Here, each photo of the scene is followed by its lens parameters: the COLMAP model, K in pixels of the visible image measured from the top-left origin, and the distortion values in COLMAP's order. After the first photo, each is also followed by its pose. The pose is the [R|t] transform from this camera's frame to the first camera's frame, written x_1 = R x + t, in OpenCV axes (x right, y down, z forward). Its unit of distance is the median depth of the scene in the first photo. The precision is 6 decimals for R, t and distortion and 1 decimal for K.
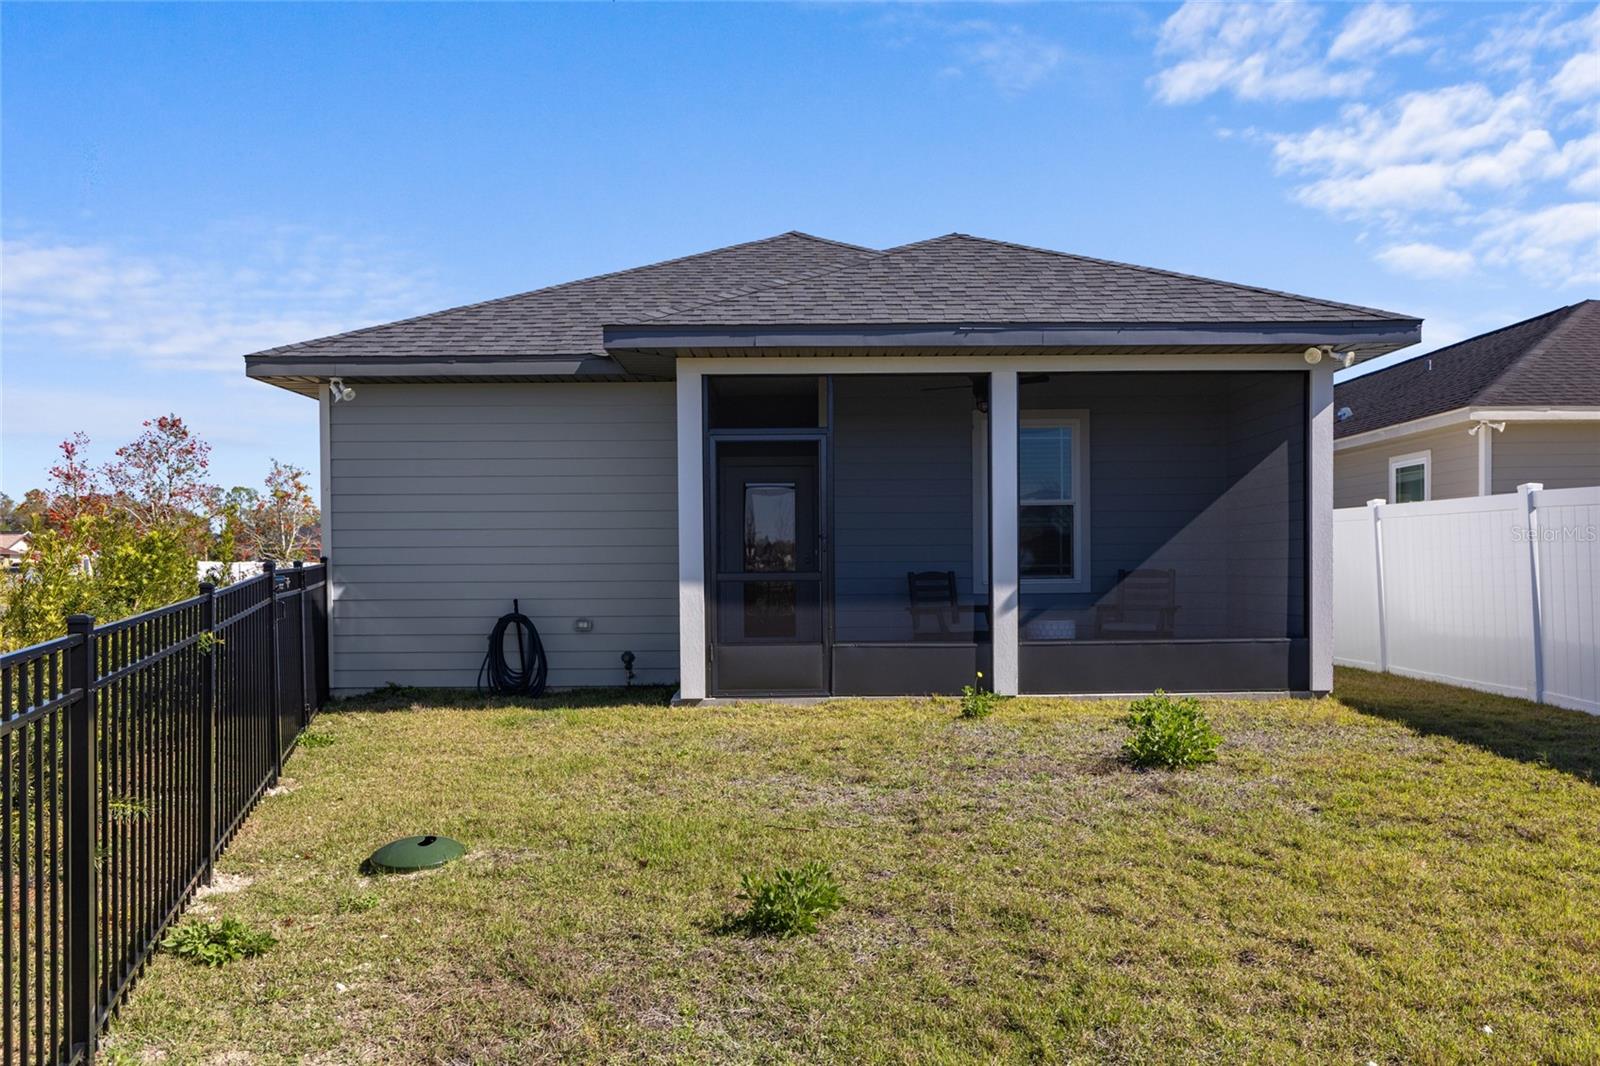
lens RADIAL K [[1173.9, 0, 800.0], [0, 1173.9, 533.0], [0, 0, 1]] dist [0.000866, 0.000238]
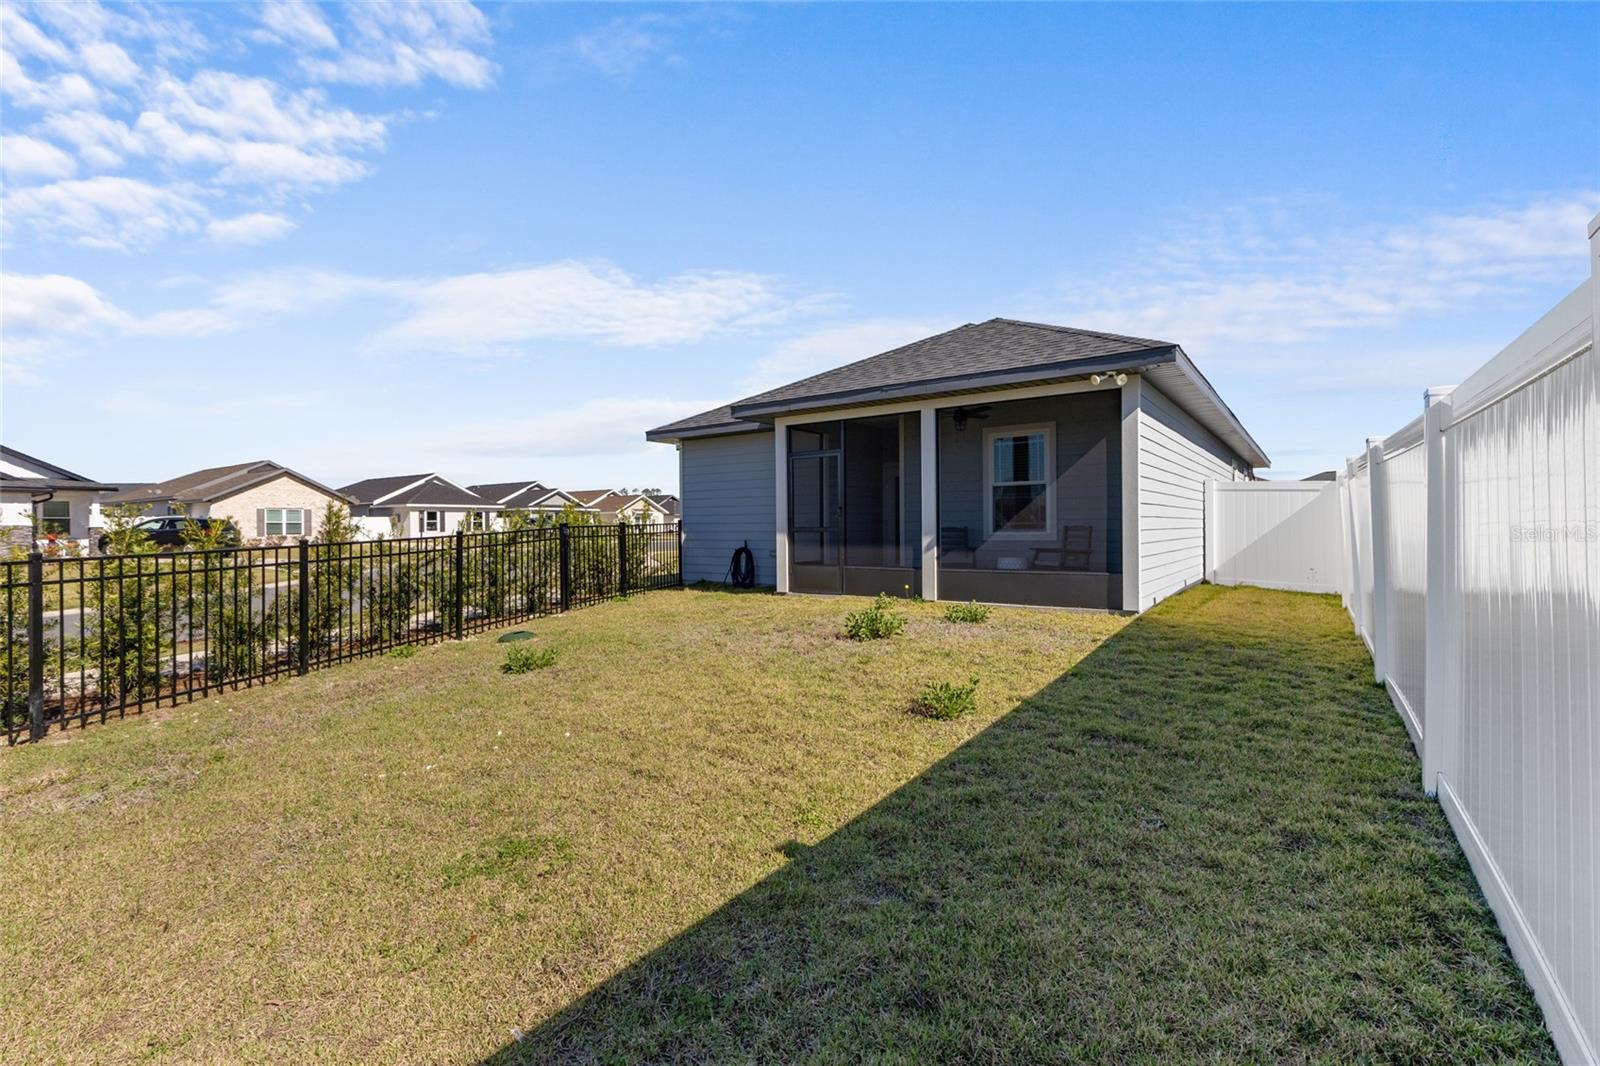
lens RADIAL K [[711.5, 0, 800.0], [0, 711.5, 533.0], [0, 0, 1]] dist [-0.000020, 0.000019]
pose [[0.811150, 0.005800, -0.584810, 0.624415], [0.021659, 0.998967, 0.039949, -0.004479], [0.584437, -0.045071, 0.810186, 0.055841]]
